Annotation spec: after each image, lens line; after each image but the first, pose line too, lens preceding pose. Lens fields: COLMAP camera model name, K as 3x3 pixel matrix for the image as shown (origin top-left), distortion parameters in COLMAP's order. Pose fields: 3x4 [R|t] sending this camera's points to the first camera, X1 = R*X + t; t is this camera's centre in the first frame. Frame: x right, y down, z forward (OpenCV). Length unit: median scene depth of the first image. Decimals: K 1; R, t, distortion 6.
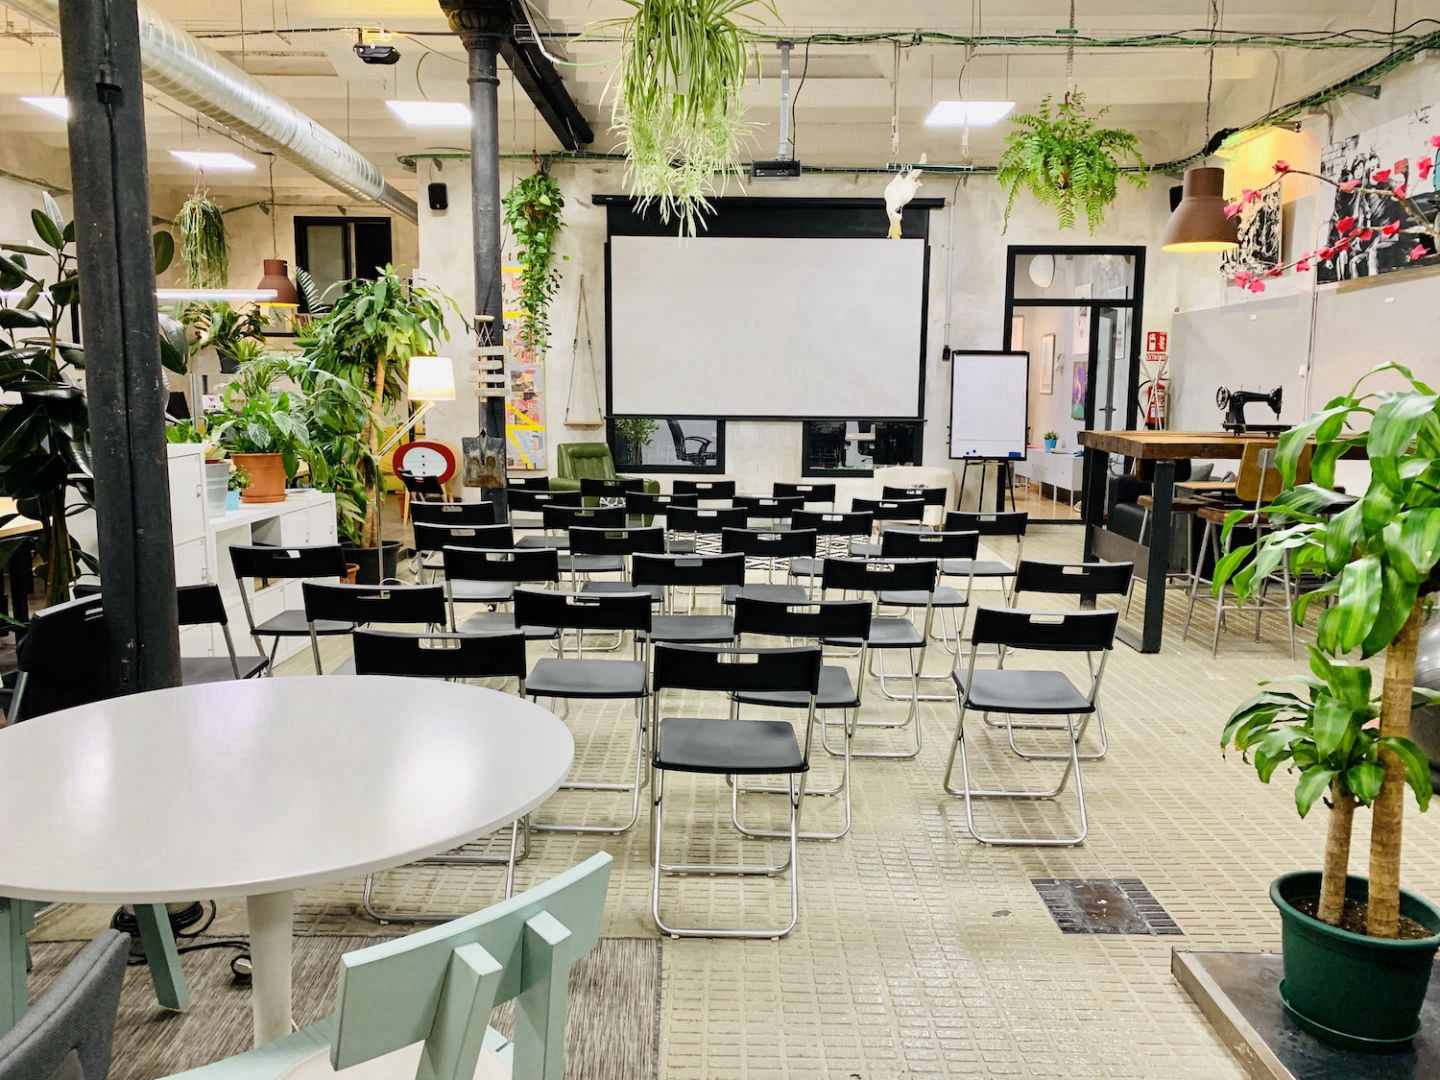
lens RADIAL K [[1090.2, 0, 720.3], [0, 1090.2, 503.9], [0, 0, 1]] dist [0.036594, -0.079966]
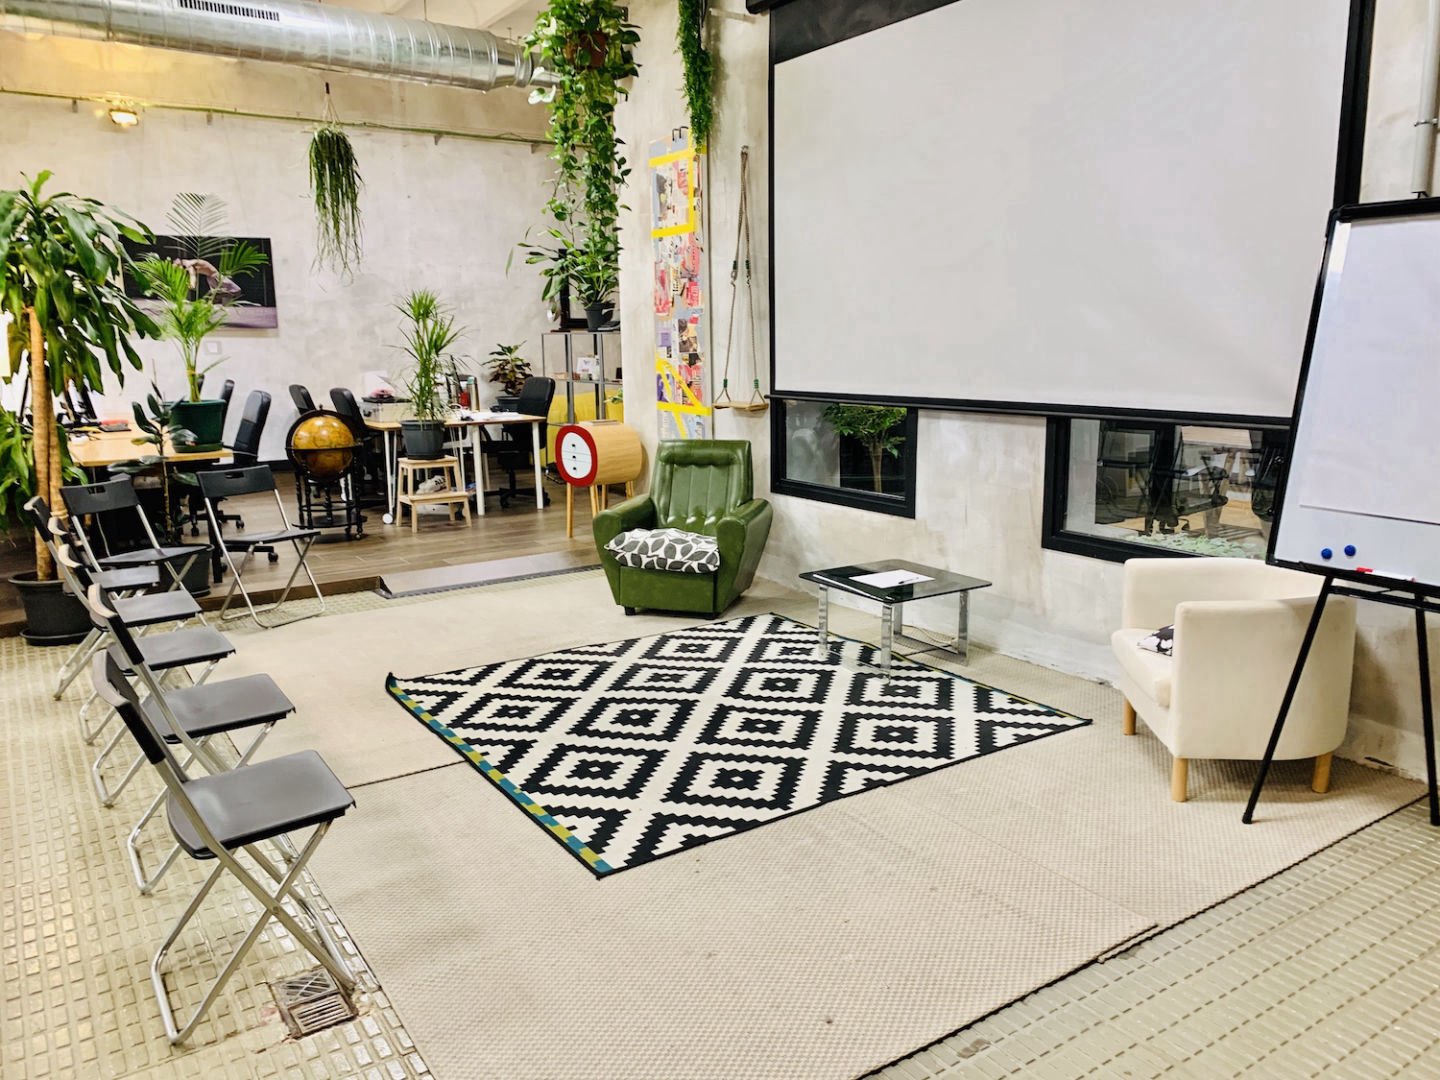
lens RADIAL K [[1081.0, 0, 720.0], [0, 1081.0, 540.0], [0, 0, 1]] dist [0.033373, 0.002161]
pose [[0.564005, 0.138688, -0.814042, 0.487329], [-0.068622, 0.990258, 0.121165, -0.097651], [0.822915, -0.012476, 0.568028, 0.887577]]
